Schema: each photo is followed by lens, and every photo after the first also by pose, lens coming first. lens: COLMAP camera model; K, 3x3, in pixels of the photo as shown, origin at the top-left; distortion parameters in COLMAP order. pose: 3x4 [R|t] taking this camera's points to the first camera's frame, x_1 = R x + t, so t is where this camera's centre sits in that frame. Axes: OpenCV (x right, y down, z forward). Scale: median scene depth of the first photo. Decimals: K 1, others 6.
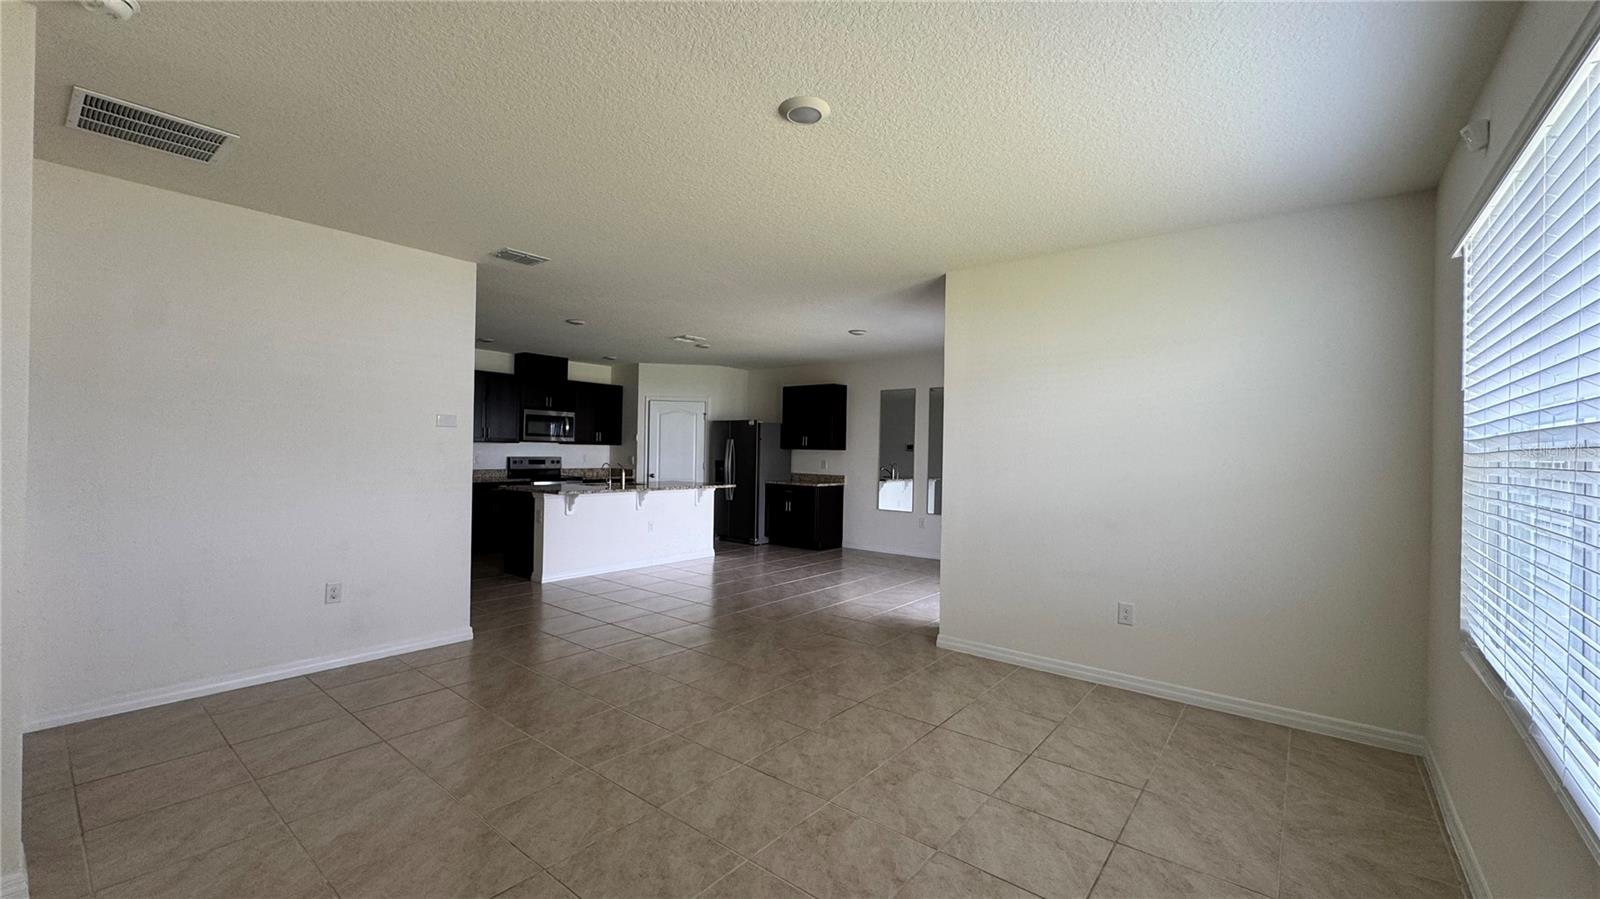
lens RADIAL K [[639.6, 0, 802.8], [0, 639.6, 453.1], [0, 0, 1]] dist [0.001152, 0.000190]
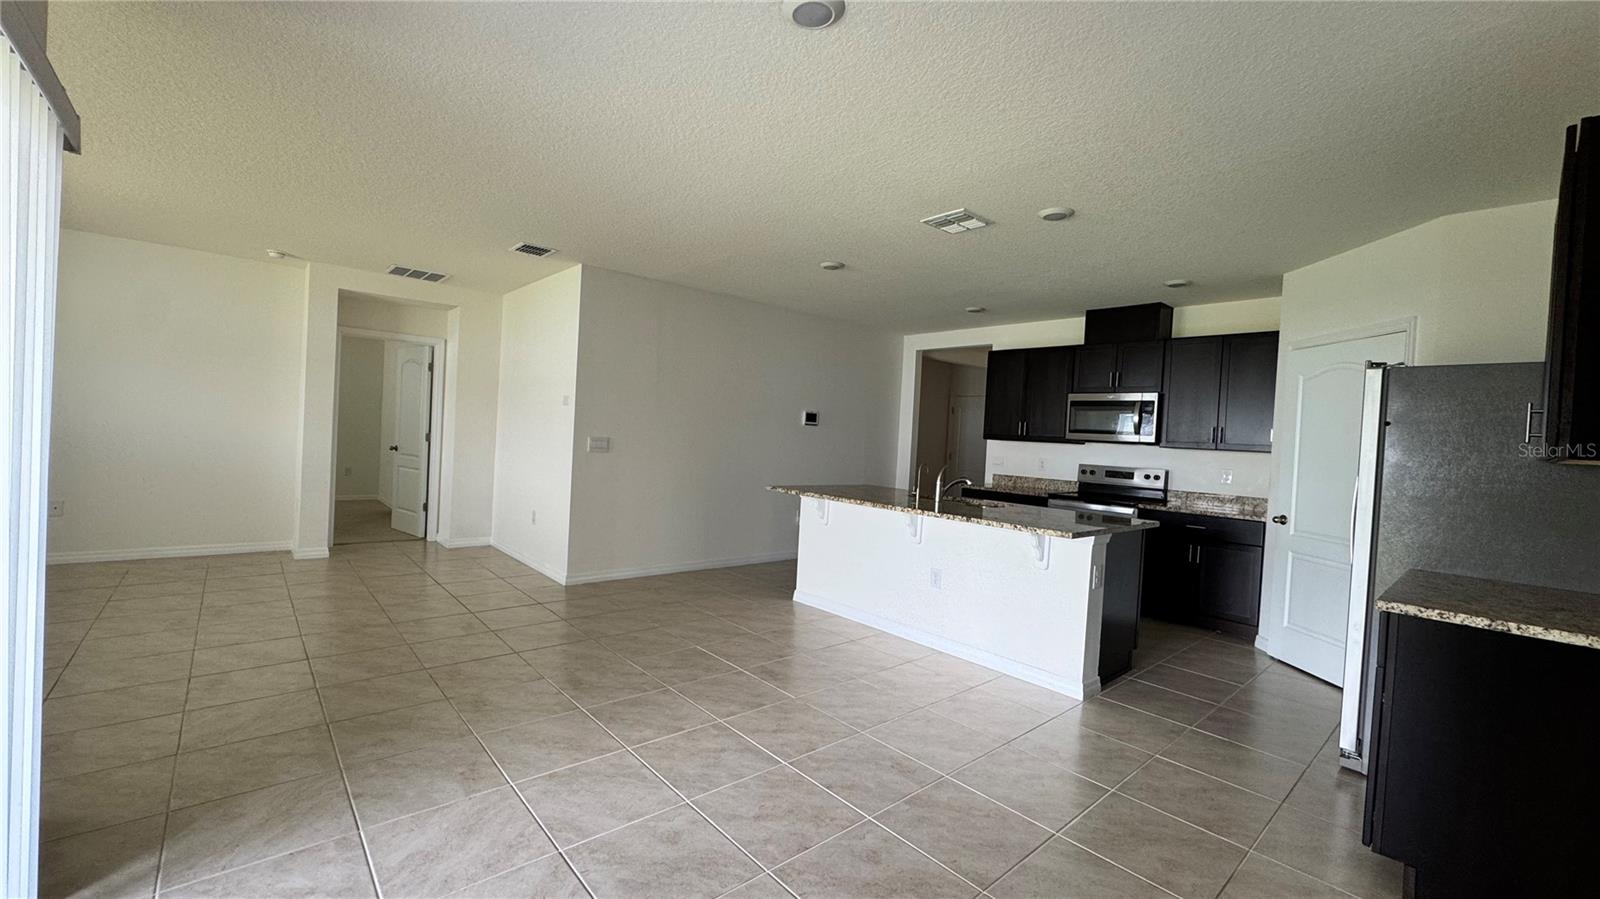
lens RADIAL K [[639.6, 0, 802.8], [0, 639.6, 453.1], [0, 0, 1]] dist [0.001152, 0.000190]
pose [[-0.189335, -0.006937, -0.981888, 1.286836], [-0.057817, 0.998319, 0.004096, 0.037609], [0.980209, 0.057545, -0.189418, 3.769811]]
